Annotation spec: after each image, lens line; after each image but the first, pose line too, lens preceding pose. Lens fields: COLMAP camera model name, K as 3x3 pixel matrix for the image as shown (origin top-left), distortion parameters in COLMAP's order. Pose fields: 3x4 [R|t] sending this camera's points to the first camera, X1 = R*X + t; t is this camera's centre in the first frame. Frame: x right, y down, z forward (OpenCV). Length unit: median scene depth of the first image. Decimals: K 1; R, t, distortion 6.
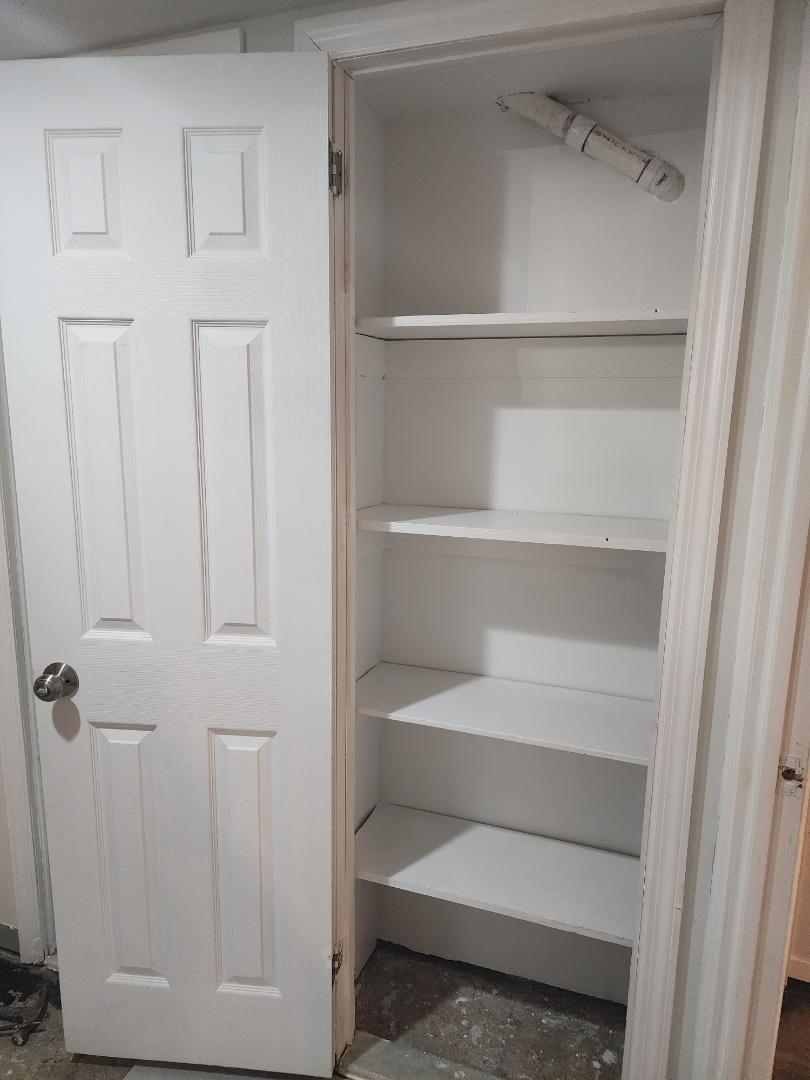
lens RADIAL K [[728.8, 0, 401.5], [0, 728.8, 539.9], [0, 0, 1]] dist [0.064655, -0.054137]
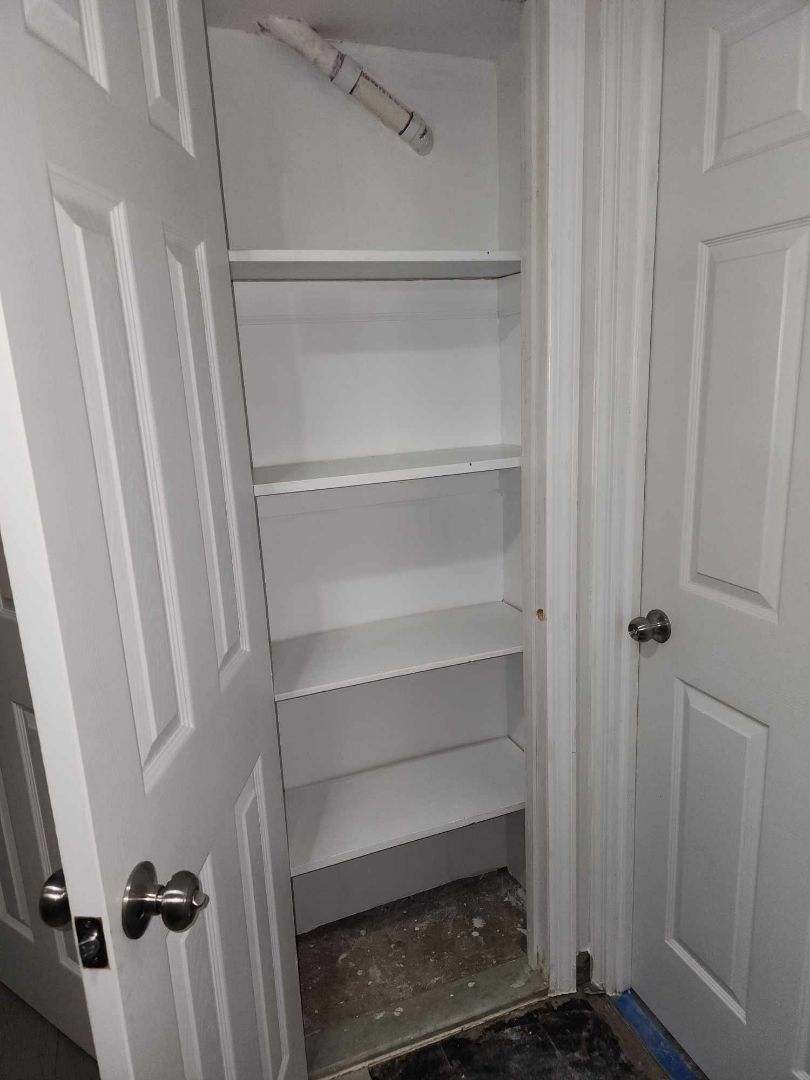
lens RADIAL K [[728.8, 0, 400.4], [0, 728.8, 537.2], [0, 0, 1]] dist [0.064655, -0.054137]
pose [[0.751750, -0.197391, 0.629213, -0.432311], [0.176876, 0.979543, 0.095971, -0.014568], [-0.635285, 0.039146, 0.771285, 0.188799]]
